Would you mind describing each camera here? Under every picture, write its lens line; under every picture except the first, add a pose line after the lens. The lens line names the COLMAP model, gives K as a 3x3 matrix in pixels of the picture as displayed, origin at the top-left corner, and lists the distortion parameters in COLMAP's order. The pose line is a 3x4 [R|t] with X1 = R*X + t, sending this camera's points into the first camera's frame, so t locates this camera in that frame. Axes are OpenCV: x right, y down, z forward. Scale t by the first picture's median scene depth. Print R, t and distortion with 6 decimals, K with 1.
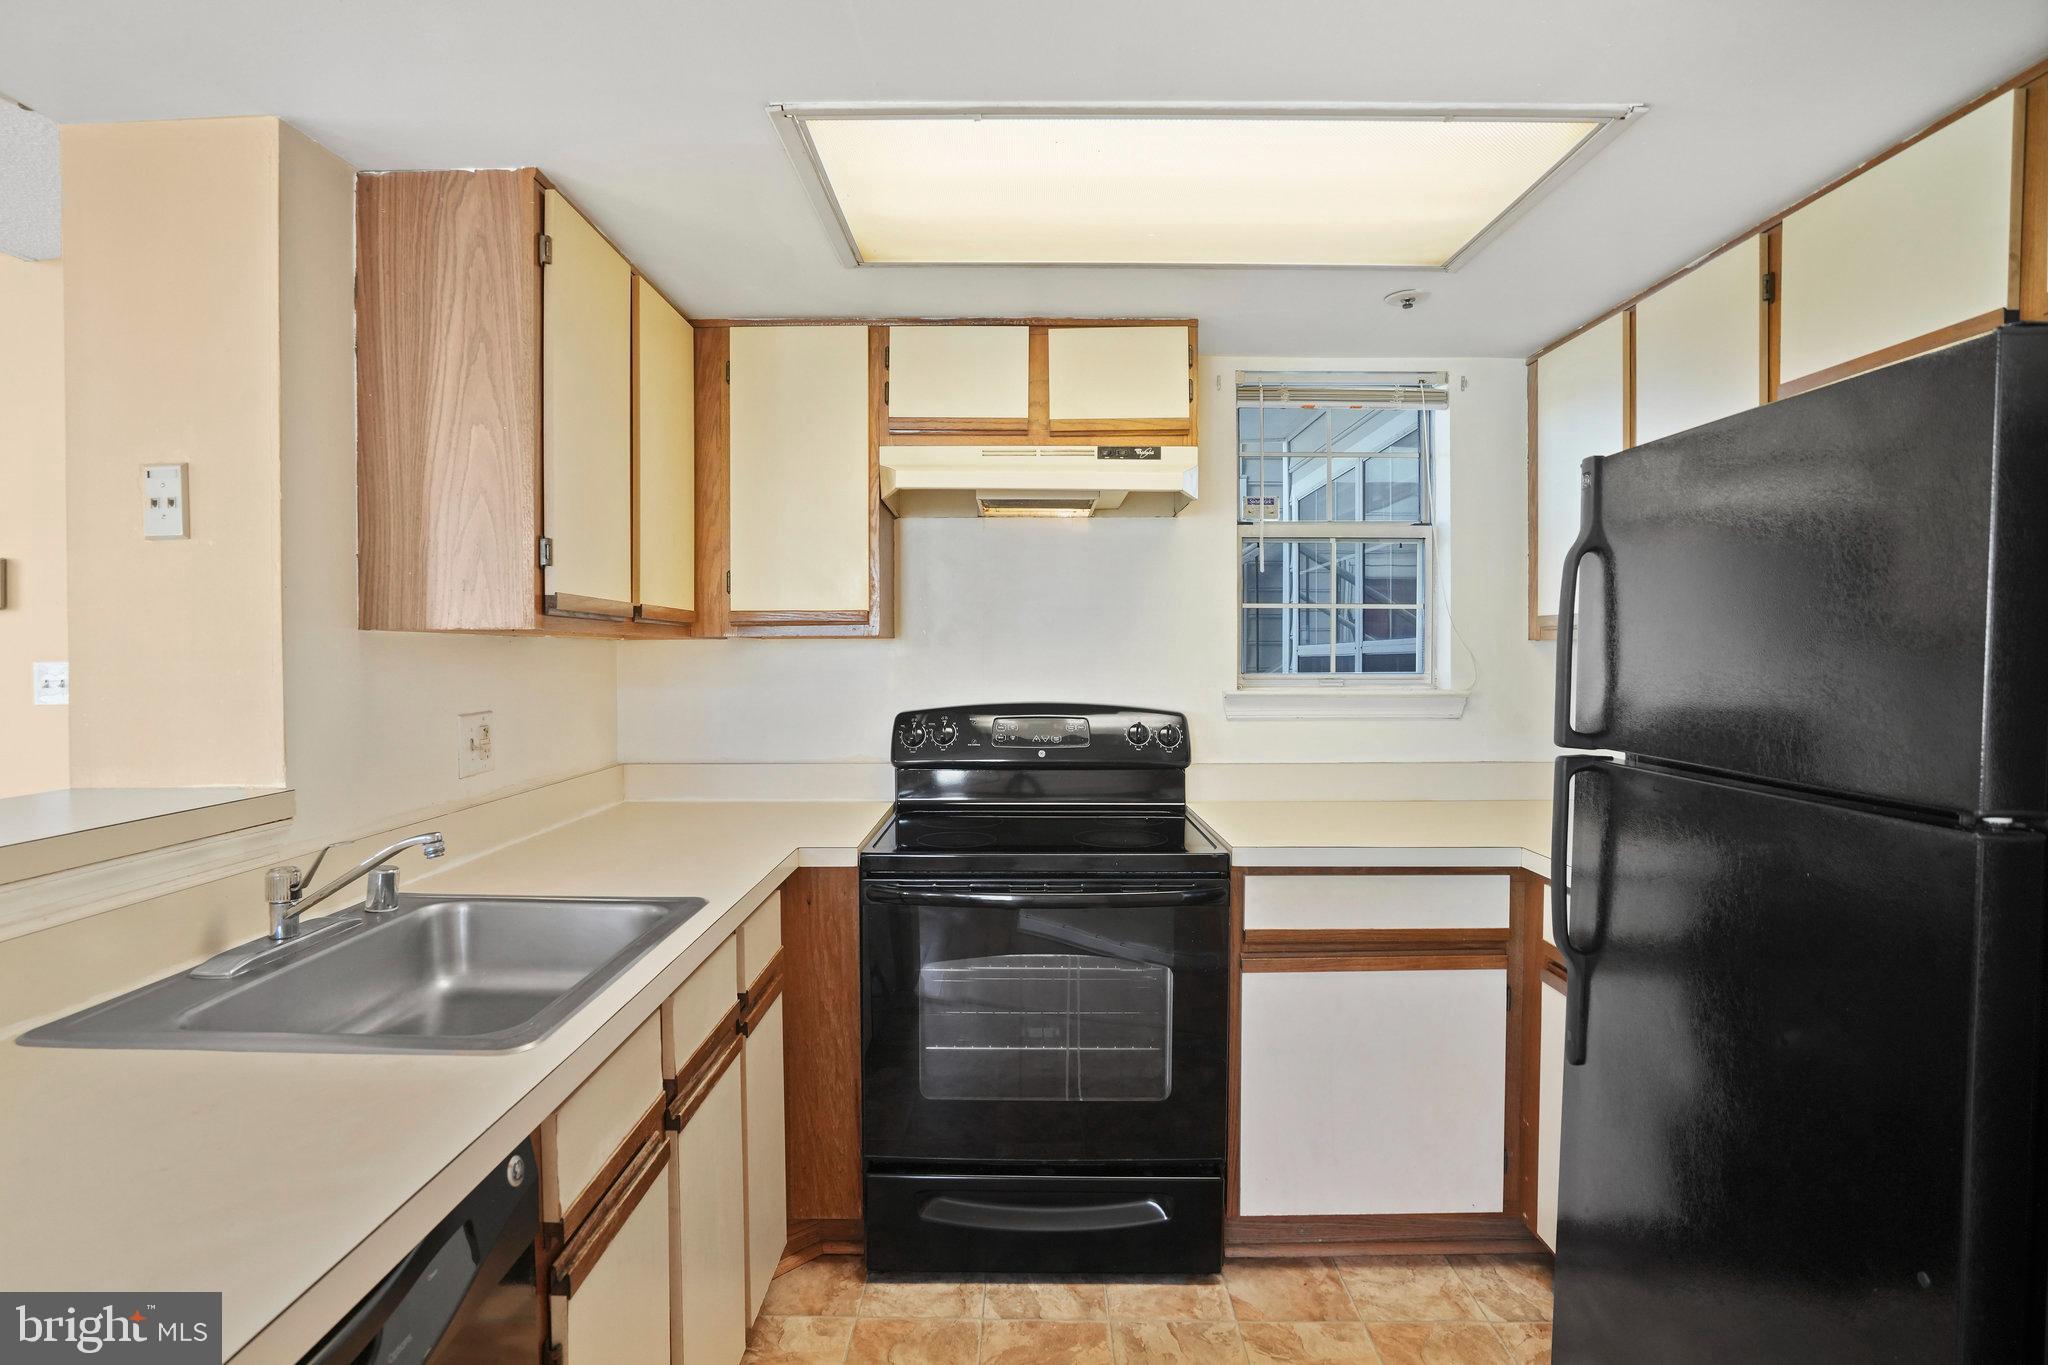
lens RADIAL K [[1008.8, 0, 1017.6], [0, 1008.8, 655.1], [0, 0, 1]] dist [-0.045785, 0.017401]
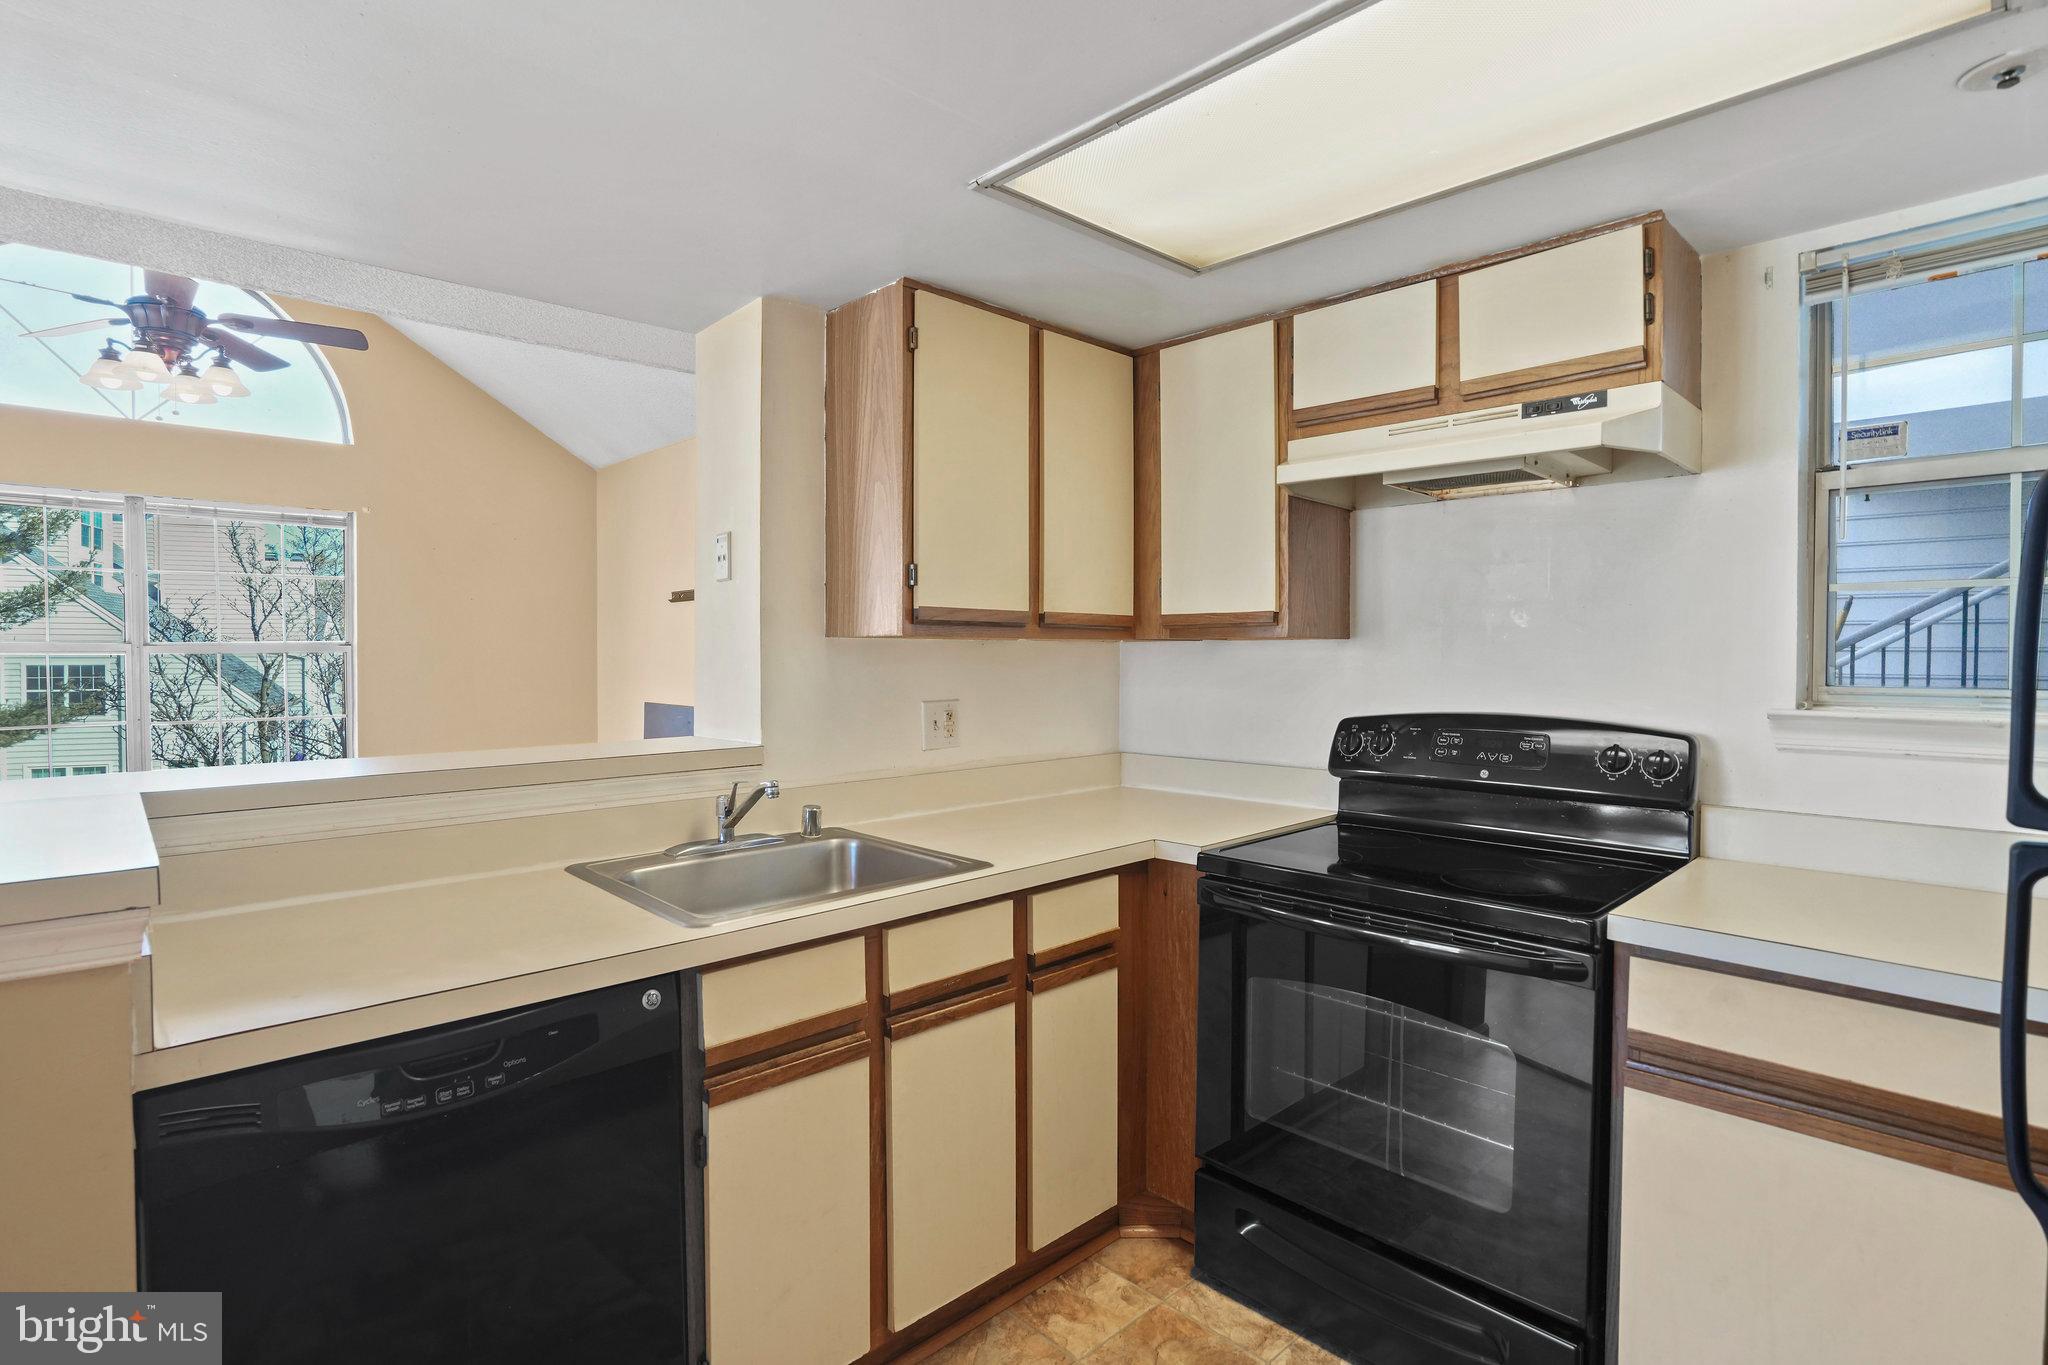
lens RADIAL K [[1008.8, 0, 995.3], [0, 1008.8, 651.4], [0, 0, 1]] dist [-0.045785, 0.017401]
pose [[0.686132, 0.000447, -0.727477, 0.437239], [-0.002798, 0.999994, -0.002025, -0.002637], [0.727471, 0.003425, 0.686129, 0.156464]]
